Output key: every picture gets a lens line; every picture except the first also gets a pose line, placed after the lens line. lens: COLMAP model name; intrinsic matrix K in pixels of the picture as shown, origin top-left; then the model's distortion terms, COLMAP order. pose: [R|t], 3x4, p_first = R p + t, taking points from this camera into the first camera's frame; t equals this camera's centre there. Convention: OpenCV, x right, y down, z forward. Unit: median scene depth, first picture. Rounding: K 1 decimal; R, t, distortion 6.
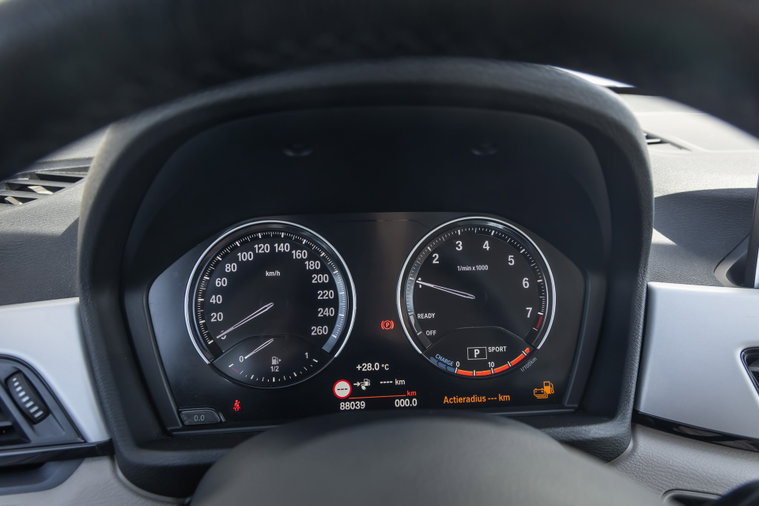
lens RADIAL K [[523.0, 0, 380.3], [0, 523.0, 255.3], [0, 0, 1]] dist [0.051229, -0.003614]
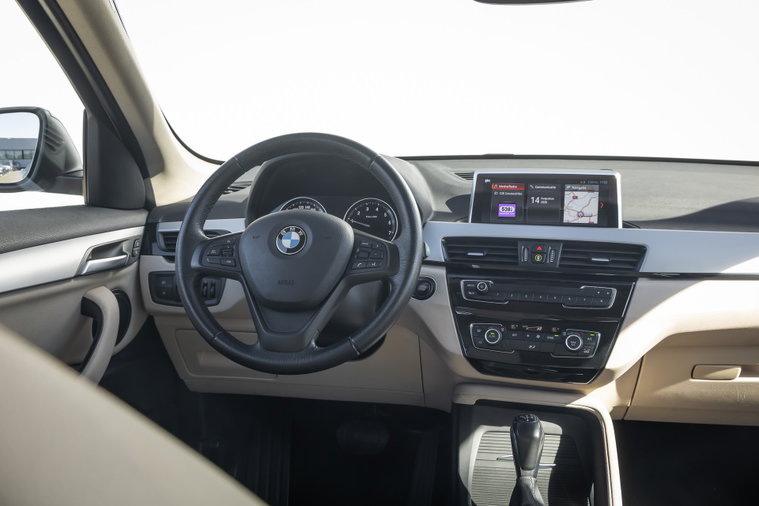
lens RADIAL K [[721.4, 0, 372.4], [0, 721.4, 244.9], [0, 0, 1]] dist [0.062485, 0.000000]
pose [[0.967890, 0.032854, -0.249218, 1.187105], [-0.076673, 0.982763, -0.168219, 0.849028], [0.239395, 0.181926, 0.953726, -2.753601]]
